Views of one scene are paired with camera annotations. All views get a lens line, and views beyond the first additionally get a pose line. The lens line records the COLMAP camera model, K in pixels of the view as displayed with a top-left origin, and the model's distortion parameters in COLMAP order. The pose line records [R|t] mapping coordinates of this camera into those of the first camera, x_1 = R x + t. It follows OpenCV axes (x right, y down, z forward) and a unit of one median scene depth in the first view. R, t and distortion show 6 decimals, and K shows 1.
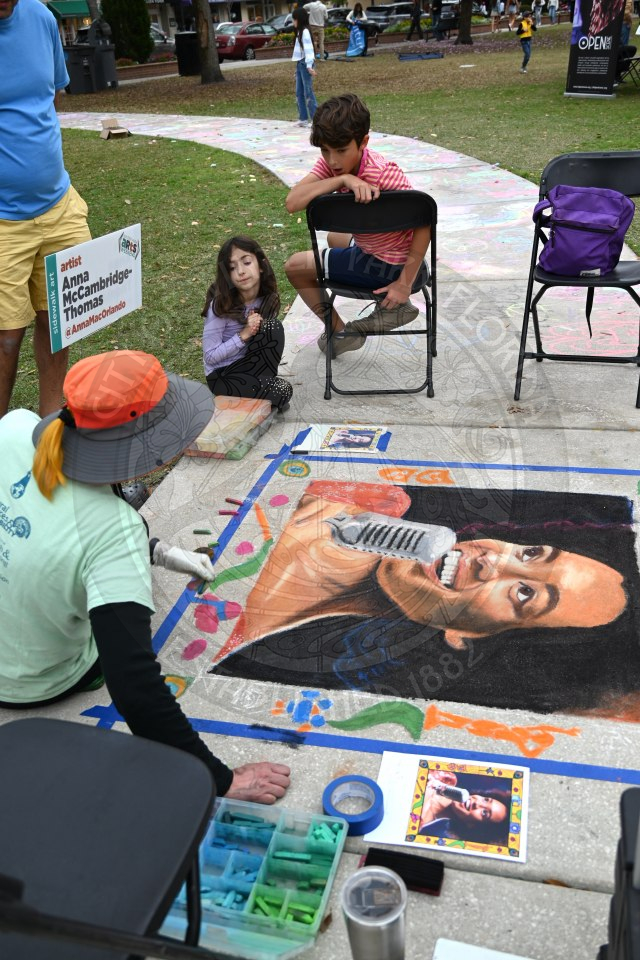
lens RADIAL K [[909.5, 0, 321.2], [0, 909.5, 481.3], [0, 0, 1]] dist [0.016447, 0.000000]
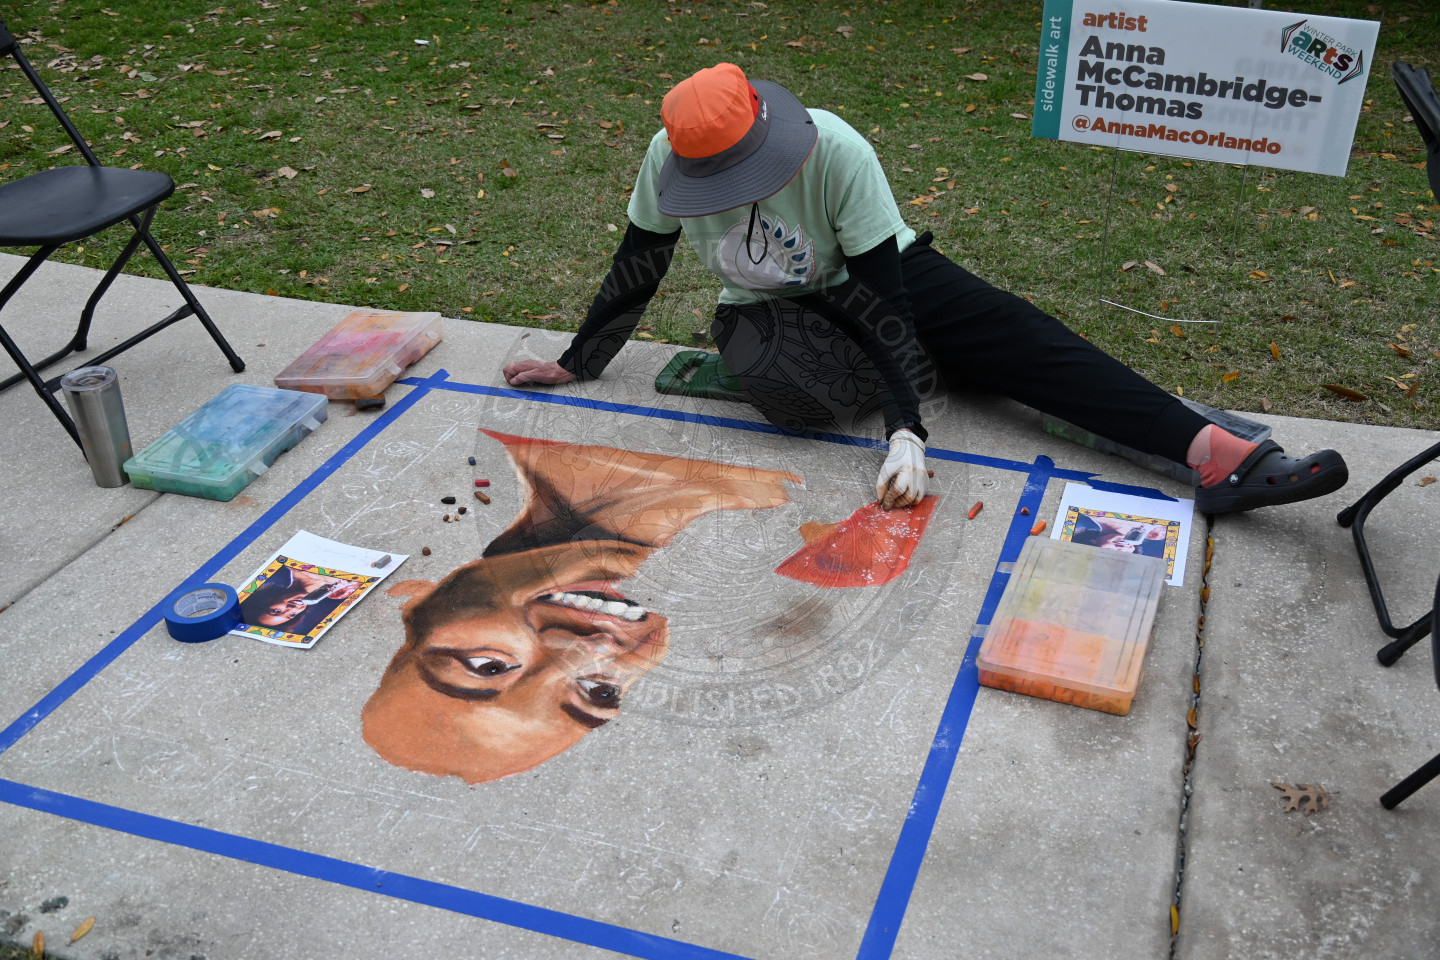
lens RADIAL K [[1452.4, 0, 720.5], [0, 1452.4, 476.6], [0, 0, 1]] dist [0.009867, 0.000000]
pose [[-0.100720, 0.551666, -0.827961, 0.700352], [-0.422913, 0.729527, 0.537527, -0.411868], [0.900555, 0.404296, 0.159829, 0.701414]]
